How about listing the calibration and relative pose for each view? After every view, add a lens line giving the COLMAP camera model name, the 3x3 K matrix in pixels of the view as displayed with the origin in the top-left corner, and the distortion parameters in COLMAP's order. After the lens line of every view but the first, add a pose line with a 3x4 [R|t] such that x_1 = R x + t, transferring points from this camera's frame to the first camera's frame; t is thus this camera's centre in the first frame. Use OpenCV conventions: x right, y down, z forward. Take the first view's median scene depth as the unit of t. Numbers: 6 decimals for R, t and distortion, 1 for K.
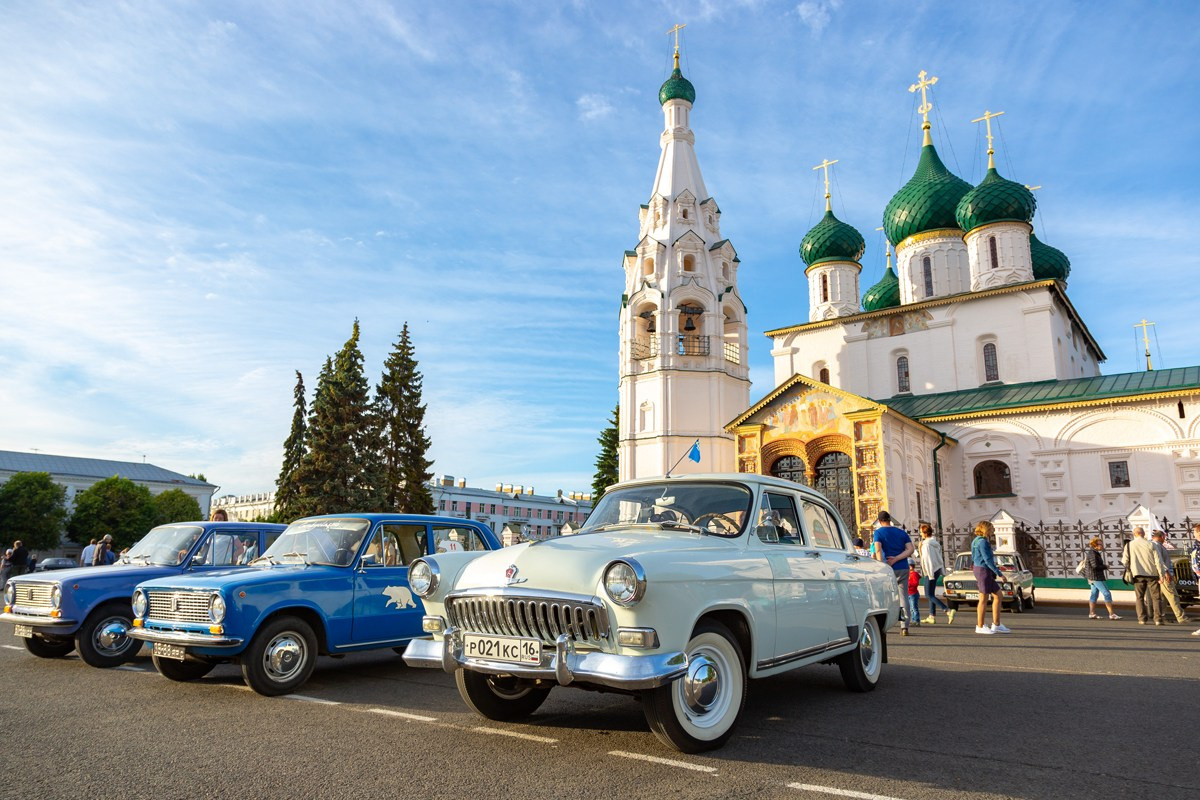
lens RADIAL K [[794.0, 0, 602.8], [0, 794.0, 392.3], [0, 0, 1]] dist [0.009460, -0.002191]
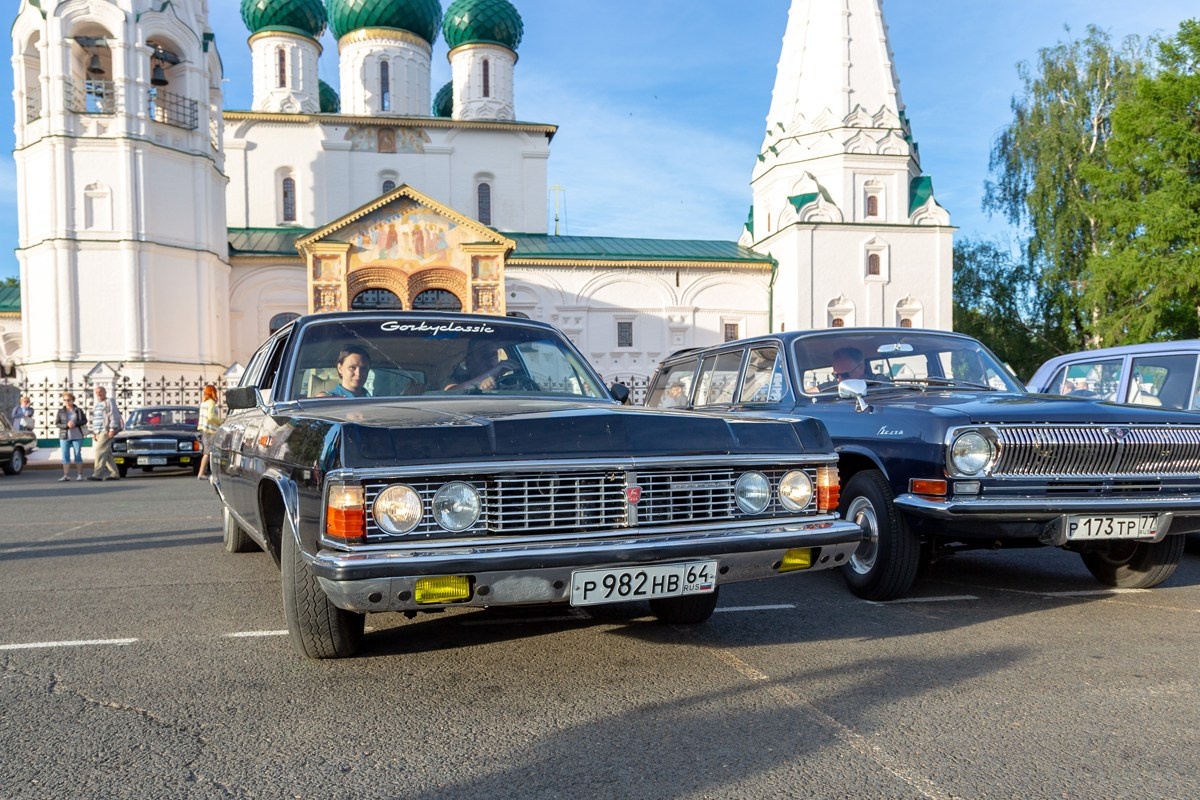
lens RADIAL K [[935.4, 0, 543.7], [0, 935.4, 458.7], [0, 0, 1]] dist [-0.002243, 0.007214]
pose [[0.677167, -0.042218, 0.734618, -0.261628], [-0.139018, 0.973034, 0.184065, 0.038095], [-0.722578, -0.226767, 0.653037, 0.177287]]
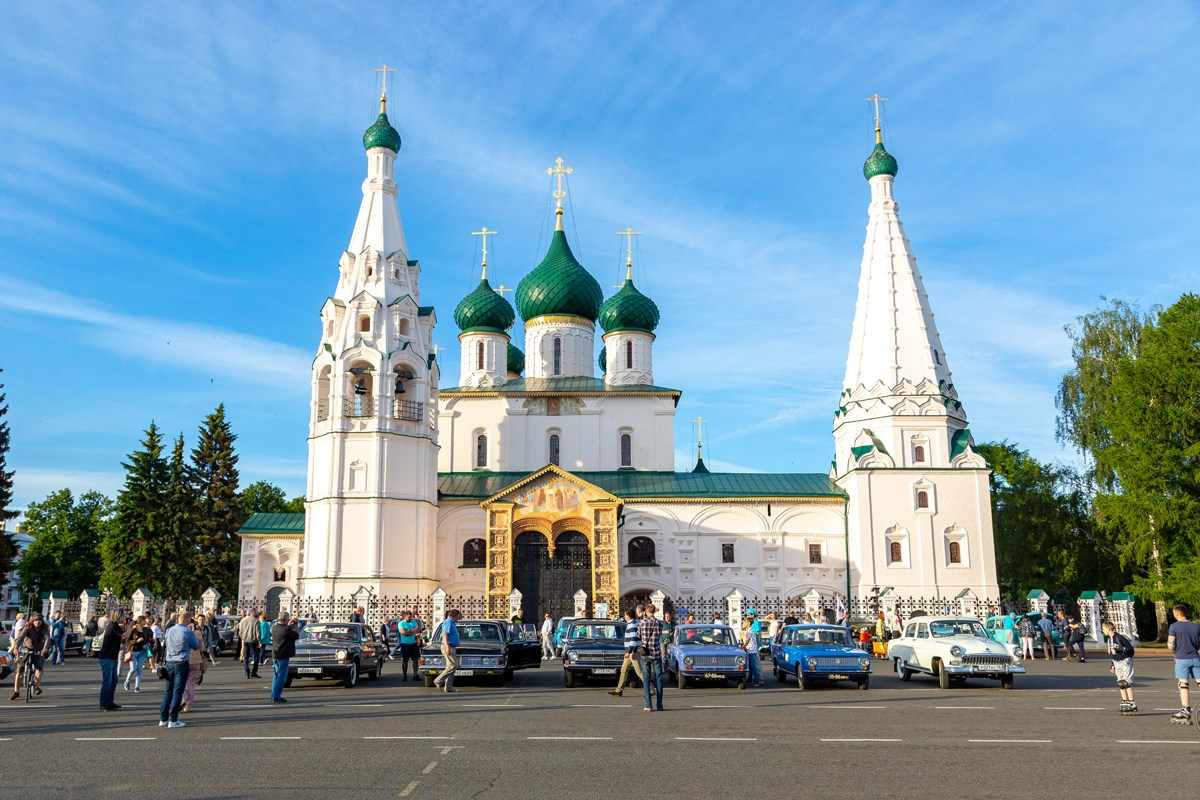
lens RADIAL K [[1014.4, 0, 555.0], [0, 1014.4, 420.1], [0, 0, 1]] dist [0.017048, 0.001999]
pose [[0.812411, 0.100014, 0.574444, -0.469945], [-0.118941, 0.992890, -0.004655, -0.061277], [-0.570826, -0.064543, 0.818531, -0.182817]]
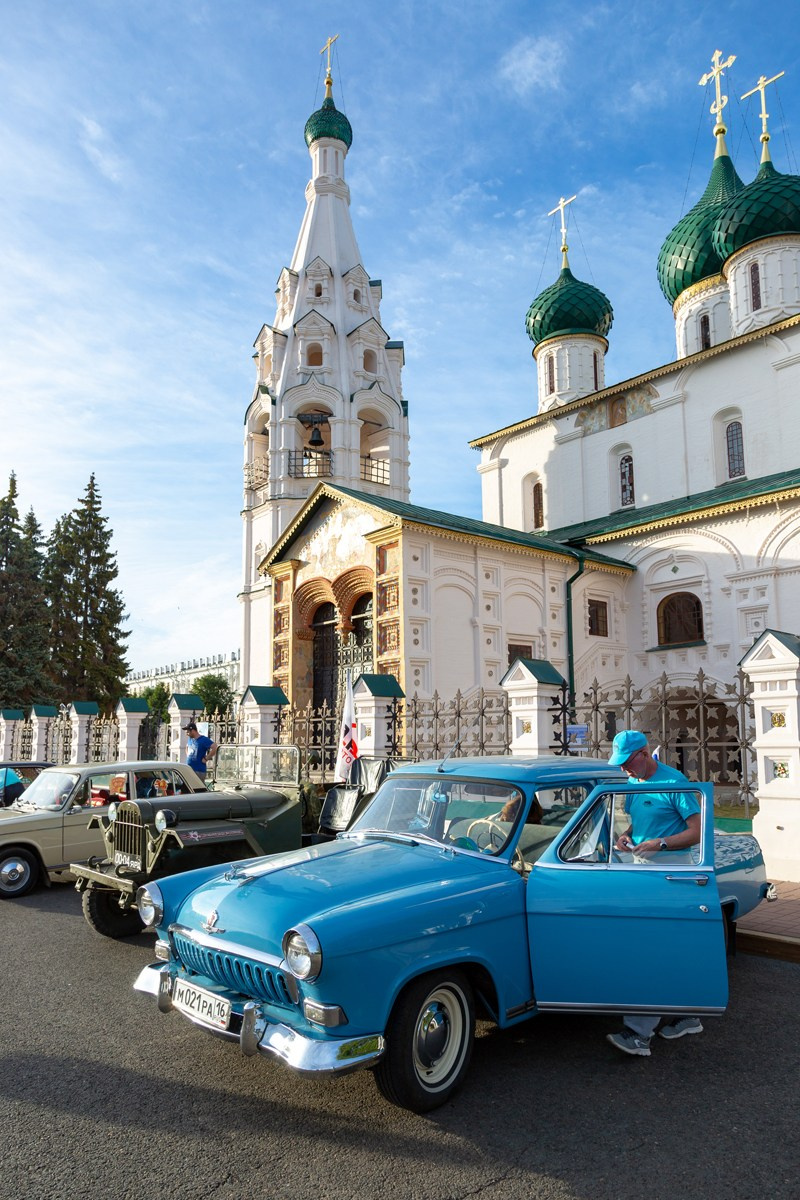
lens RADIAL K [[836.5, 0, 386.6], [0, 836.5, 620.2], [0, 0, 1]] dist [0.014256, -0.001795]
pose [[0.975442, -0.049211, -0.214688, 0.334938], [0.066199, 0.995157, 0.072665, 0.034320], [0.210072, -0.085093, 0.973976, 0.220661]]
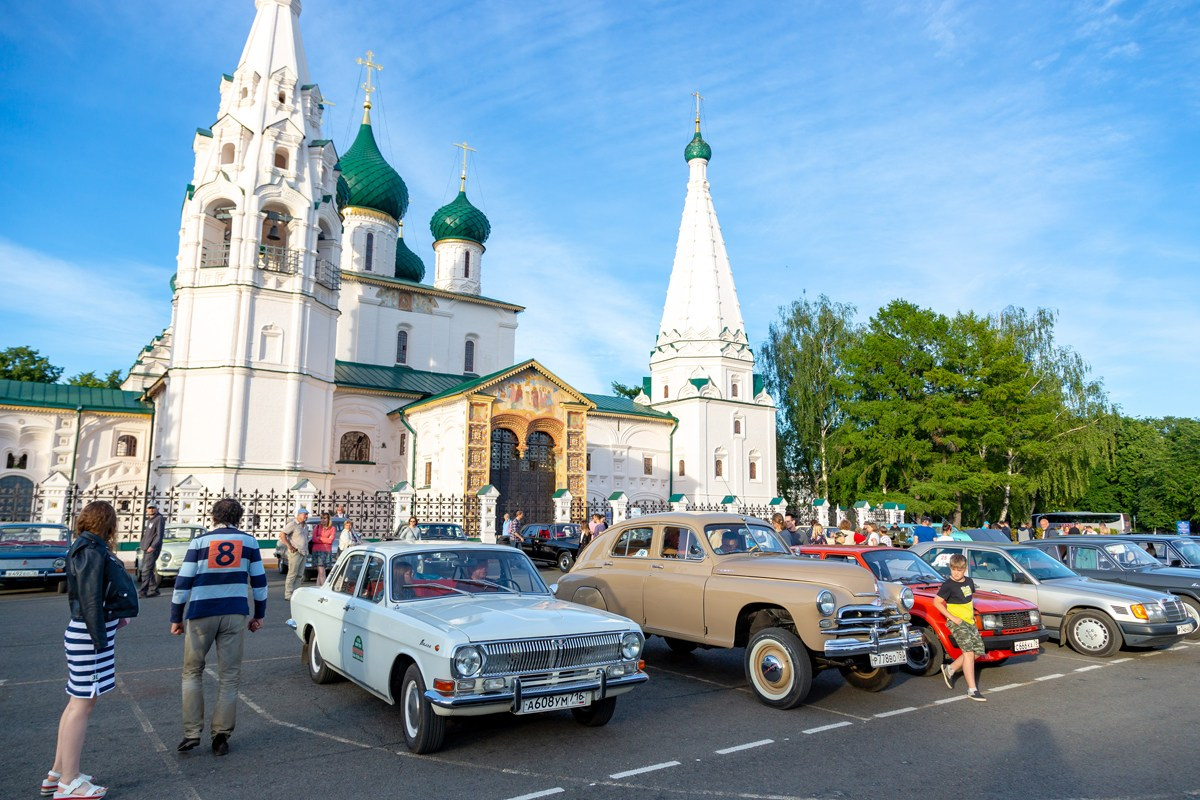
lens RADIAL K [[794.0, 0, 602.8], [0, 794.0, 392.3], [0, 0, 1]] dist [0.009460, -0.002191]
pose [[0.285092, 0.141898, 0.947939, -0.587856], [-0.216973, 0.972863, -0.080374, 0.067925], [-0.933620, -0.182763, 0.308143, 0.411349]]
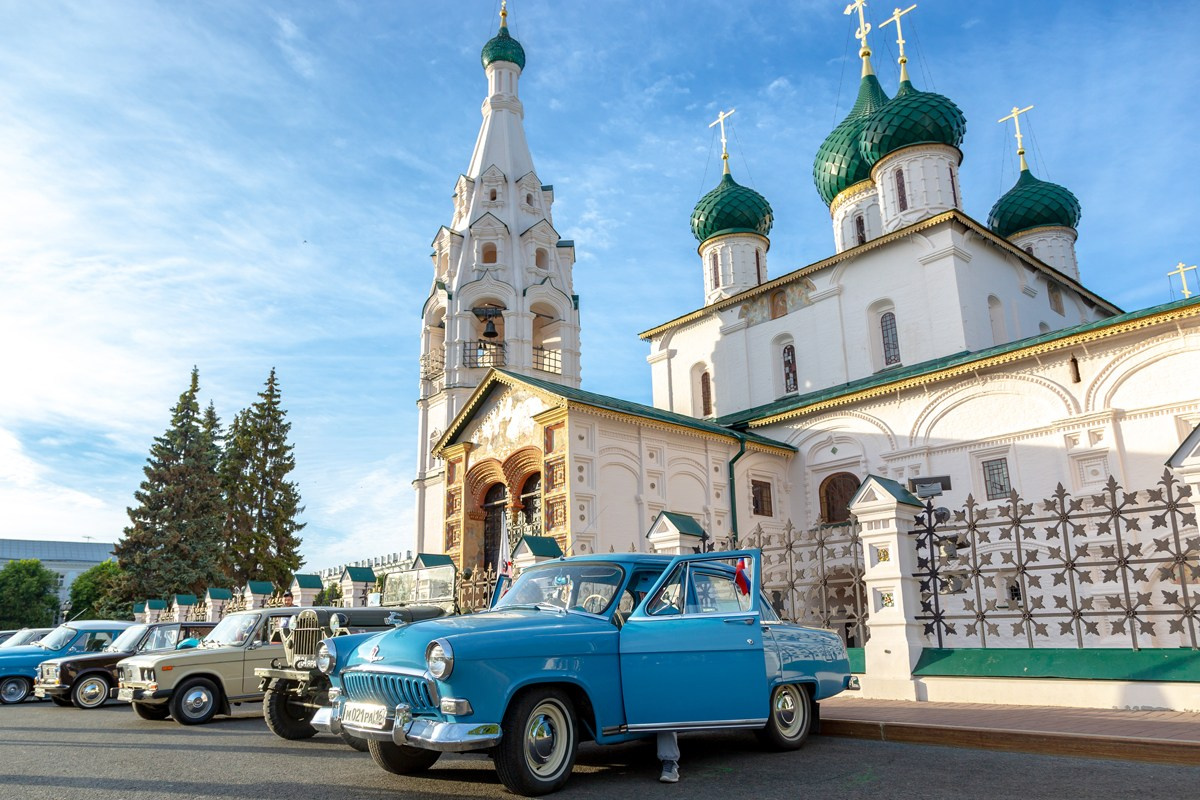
lens RADIAL K [[854.3, 0, 569.8], [0, 854.3, 406.6], [0, 0, 1]] dist [0.006367, 0.000178]
pose [[0.975584, -0.083304, -0.203215, 0.349434], [0.072697, 0.995600, -0.059129, 0.046311], [0.207247, 0.042913, 0.977347, 0.189372]]
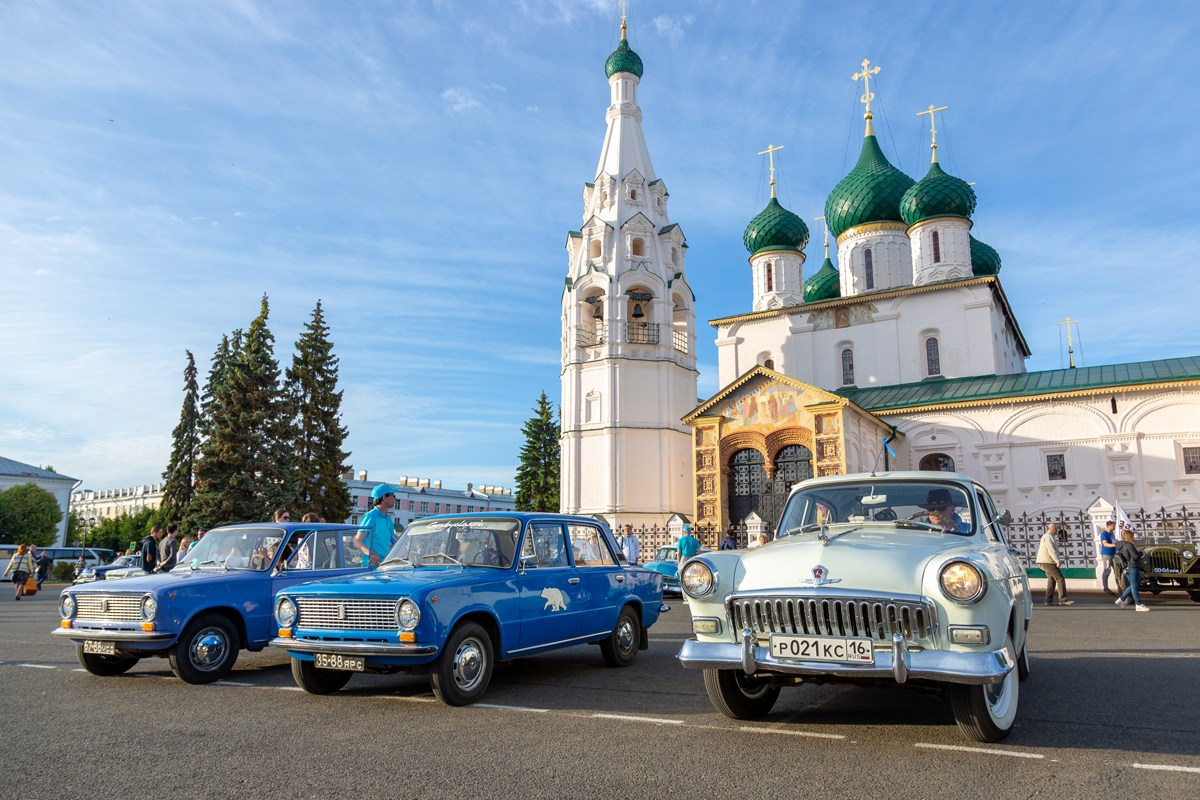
lens RADIAL K [[836.5, 0, 623.1], [0, 836.5, 401.0], [0, 0, 1]] dist [0.014256, -0.001795]
pose [[0.990415, 0.011354, 0.137659, -0.045866], [-0.014753, 0.999610, 0.023697, -0.000747], [-0.137337, -0.025501, 0.990196, 0.000203]]
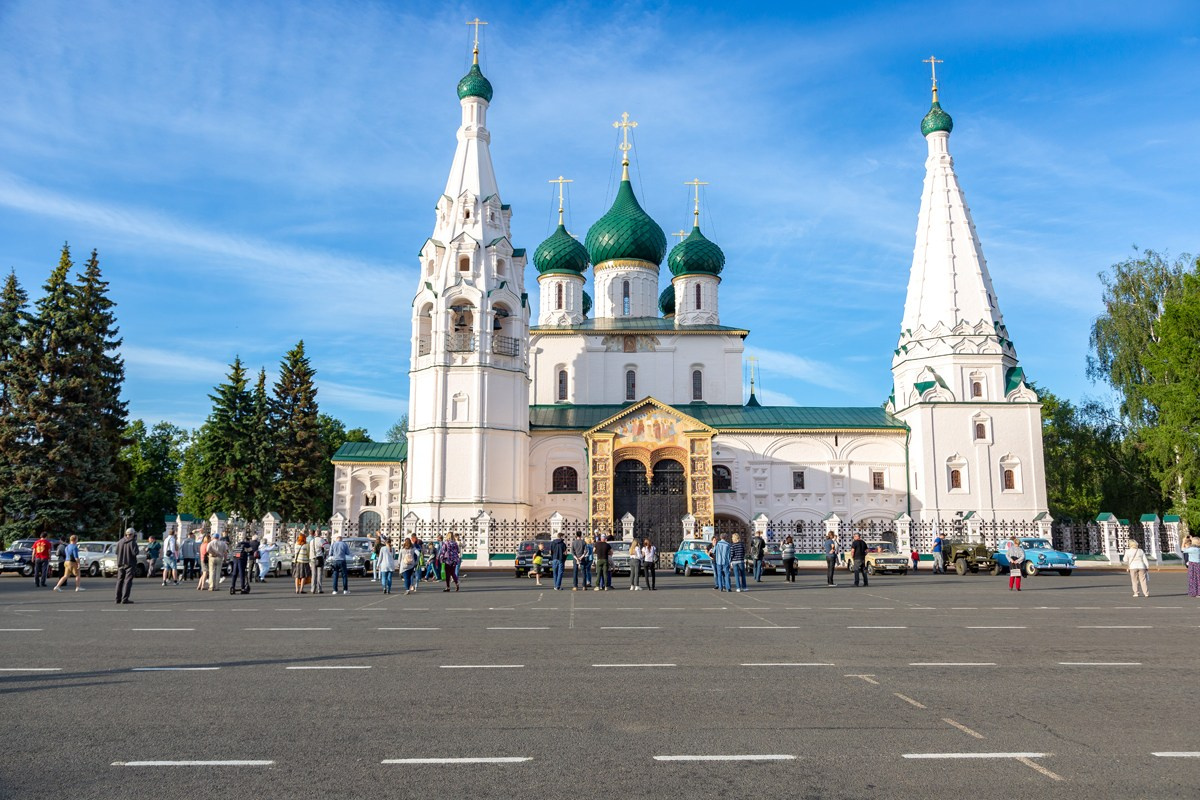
lens RADIAL K [[920.6, 0, 599.7], [0, 920.6, 389.8], [0, 0, 1]] dist [0.000494, -0.003477]
pose [[0.788677, 0.086575, 0.608682, -0.532428], [-0.125398, 0.991876, 0.021401, -0.041212], [-0.601884, -0.093206, 0.793126, -0.088326]]
